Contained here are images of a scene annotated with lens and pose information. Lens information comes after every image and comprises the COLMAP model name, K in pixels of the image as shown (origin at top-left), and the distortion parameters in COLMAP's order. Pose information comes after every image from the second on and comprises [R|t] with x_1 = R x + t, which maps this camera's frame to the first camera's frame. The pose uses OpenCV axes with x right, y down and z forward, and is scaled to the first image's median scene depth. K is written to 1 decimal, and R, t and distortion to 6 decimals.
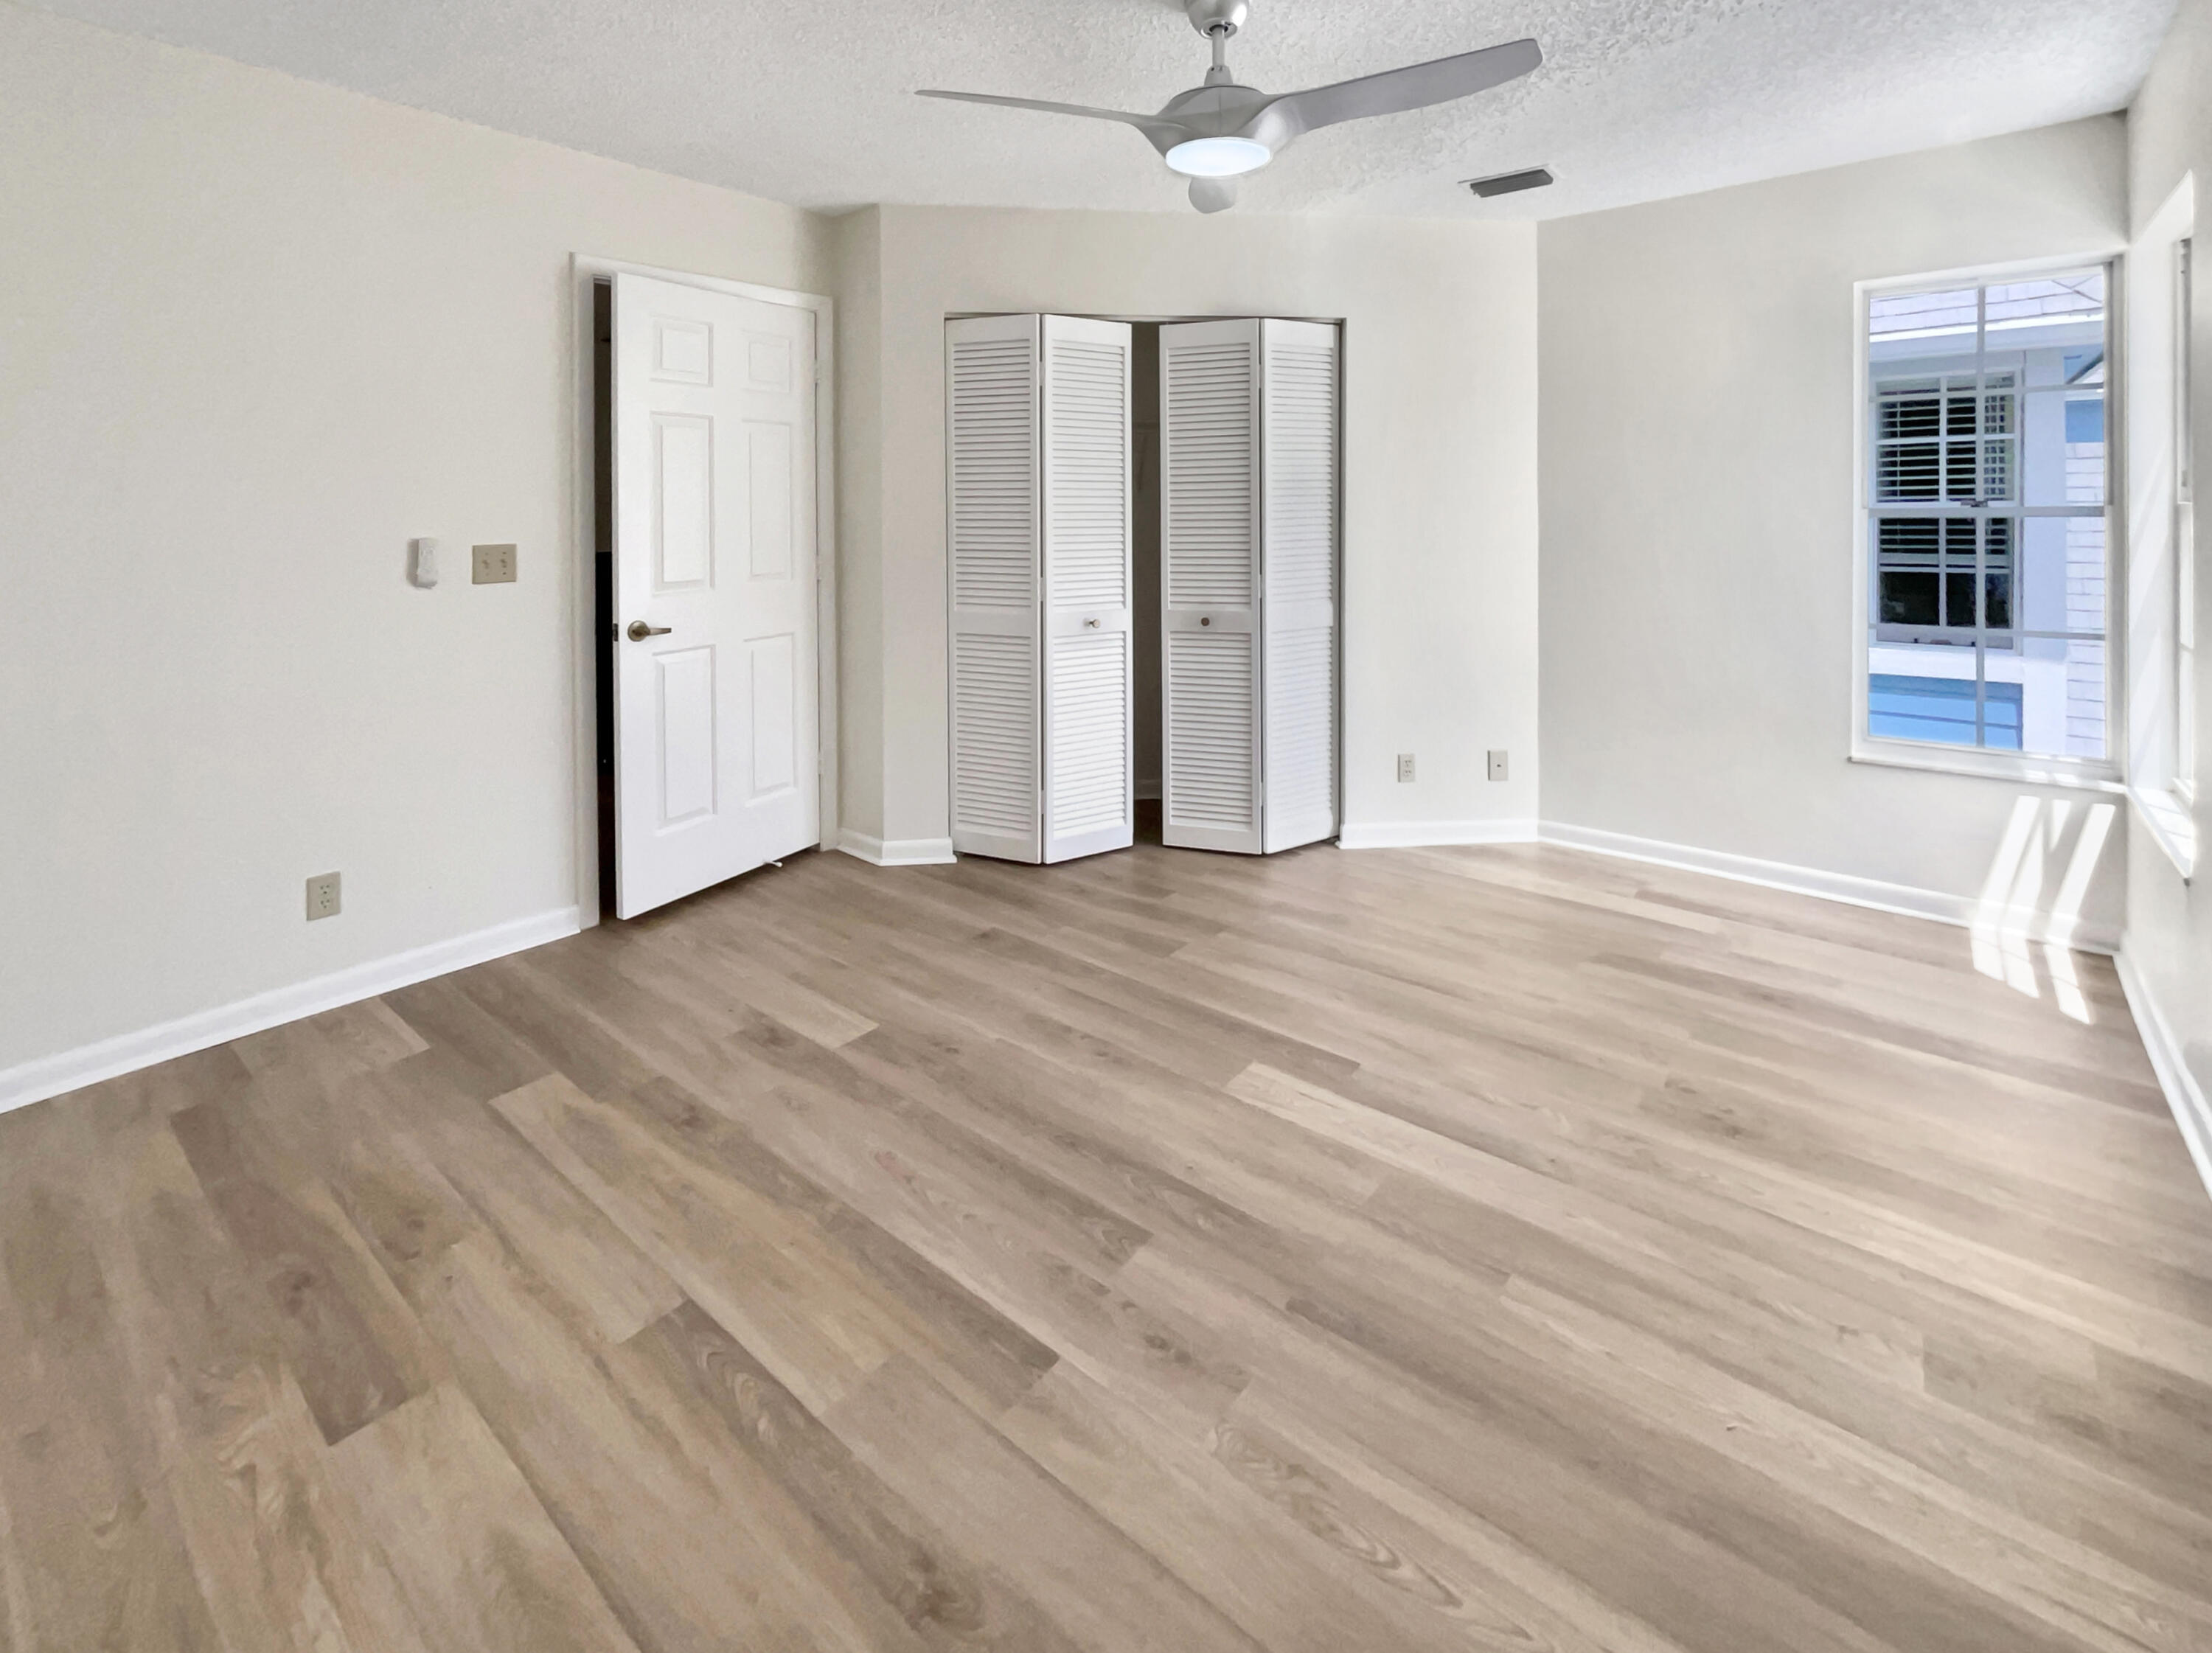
lens RADIAL K [[903.4, 0, 1095.5], [0, 903.4, 823.6], [0, 0, 1]] dist [-0.007627, -0.000180]
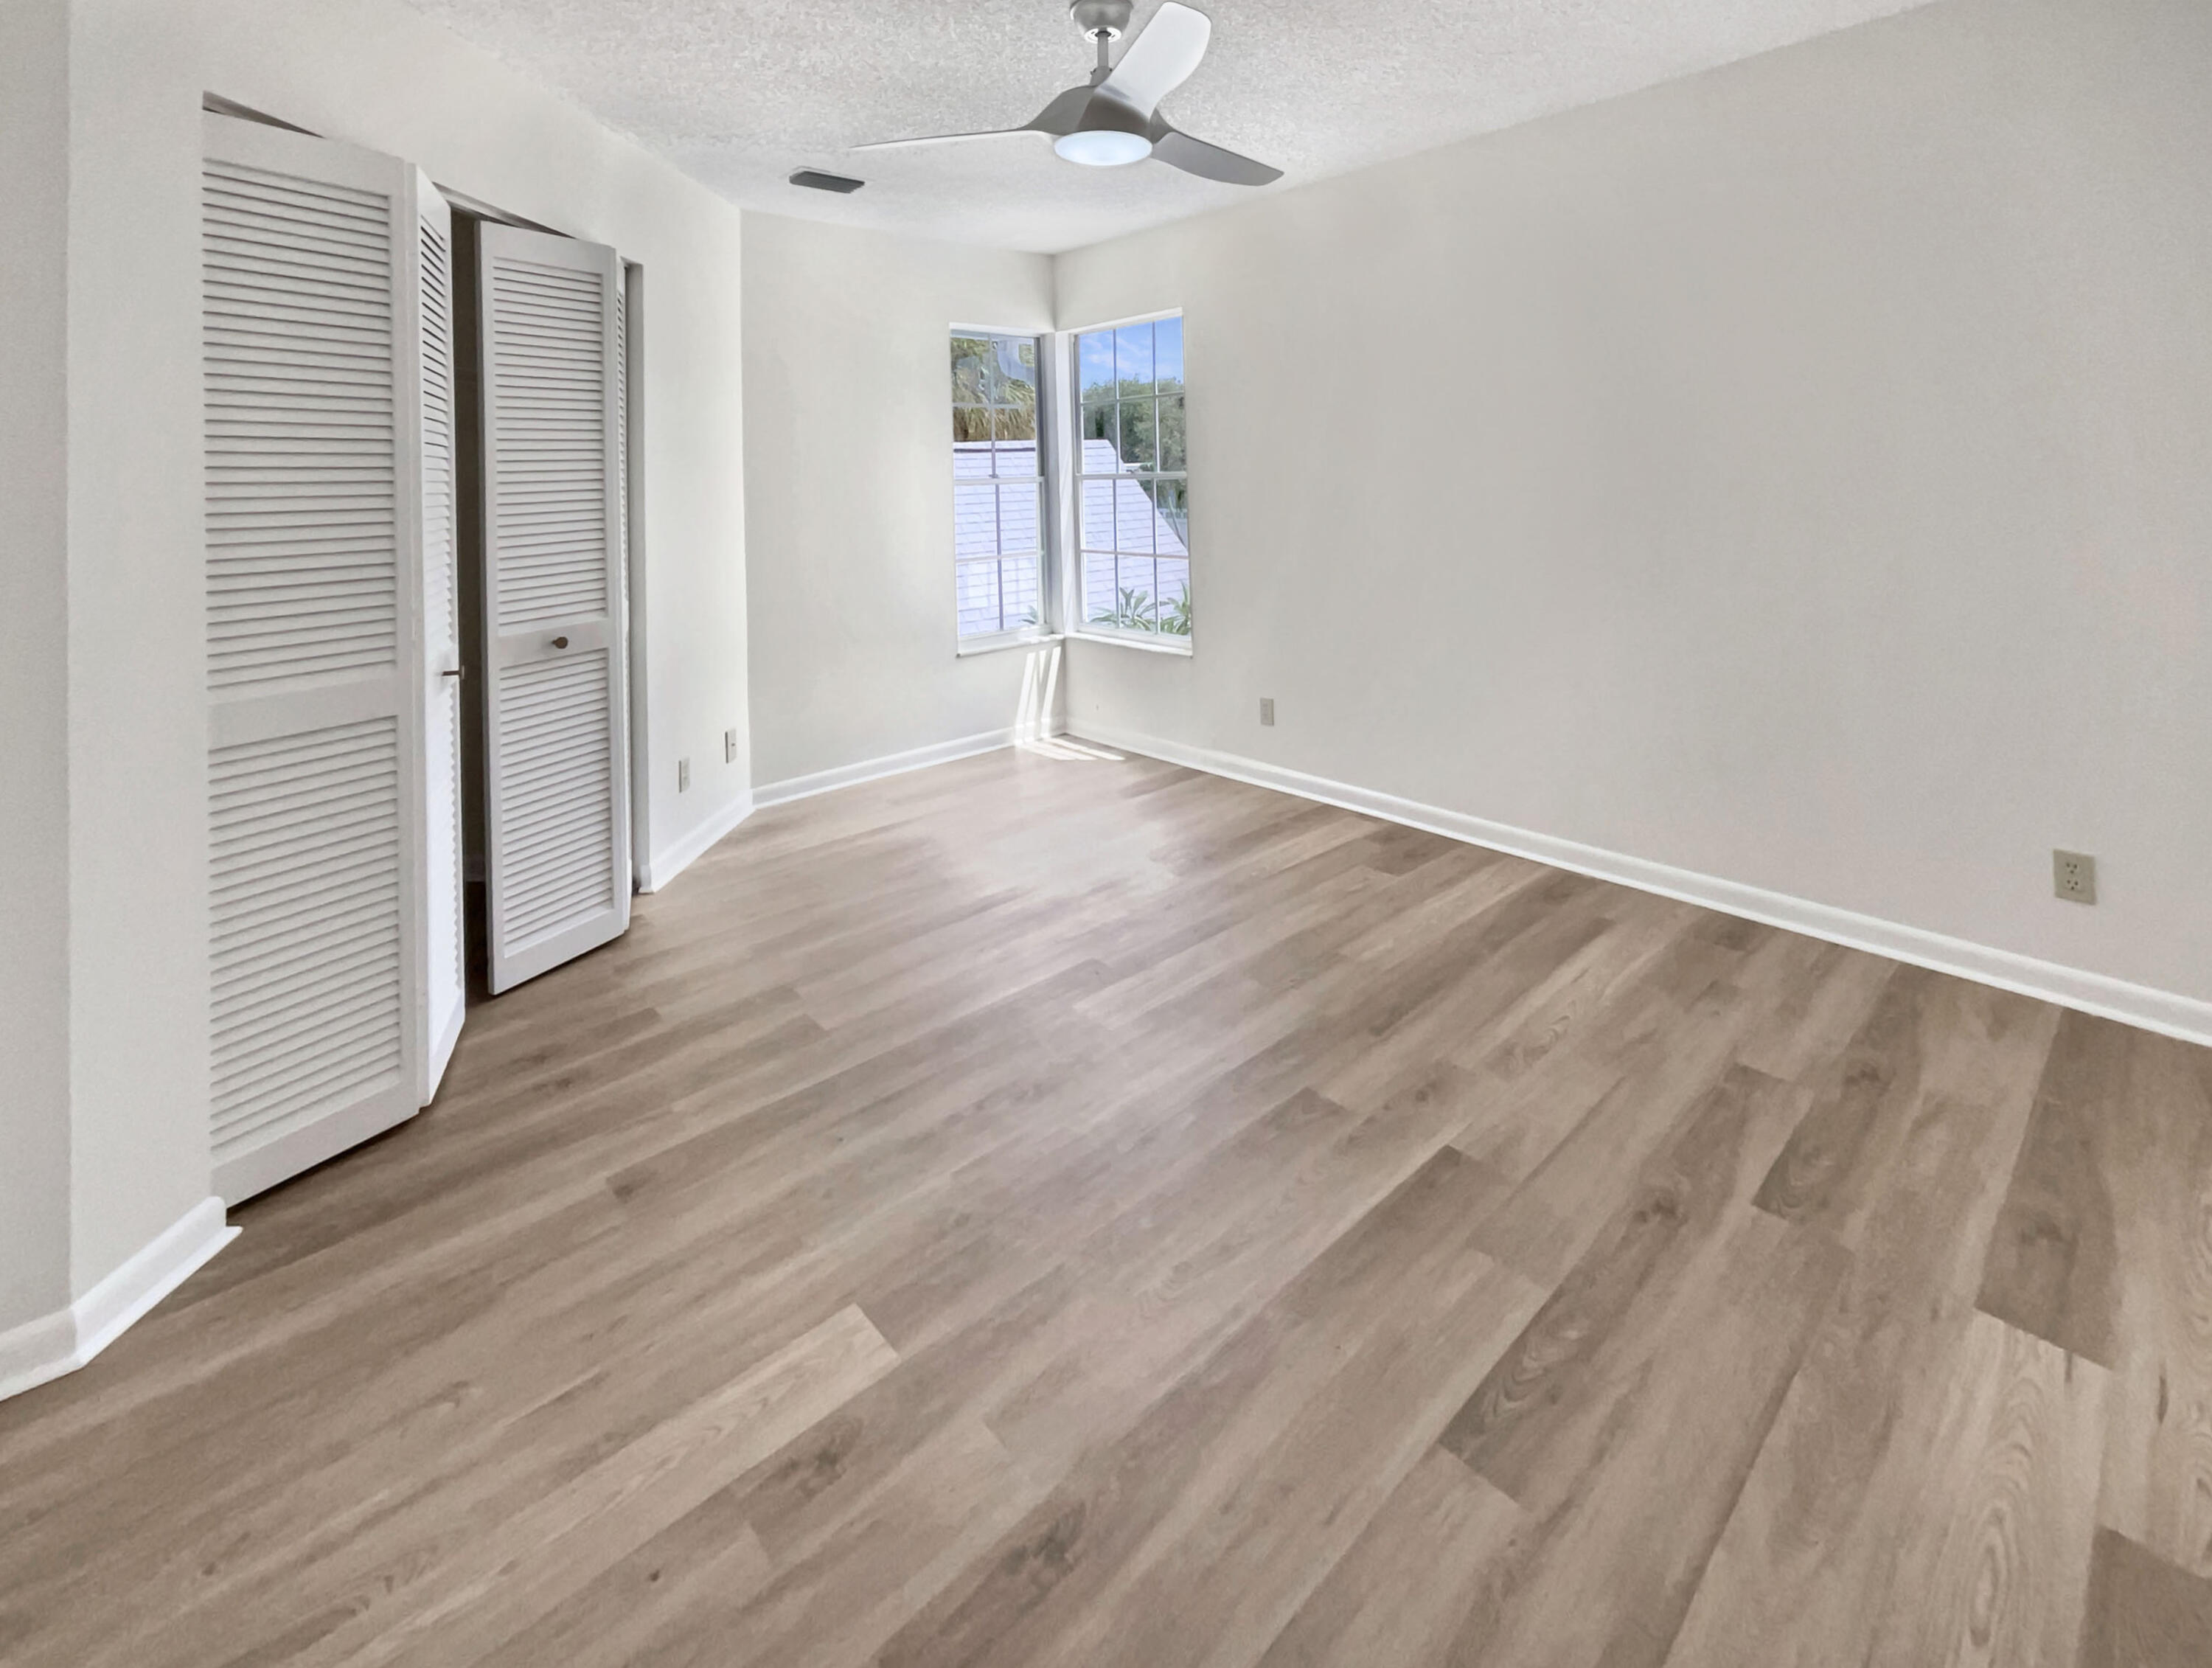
lens RADIAL K [[927.2, 0, 1101.6], [0, 927.2, 842.0], [0, 0, 1]] dist [-0.005816, 0.000479]
pose [[0.175159, -0.364473, 0.914592, -1.063694], [0.344904, 0.892802, 0.289735, -0.298934], [-0.922150, 0.264697, 0.282091, 0.897506]]
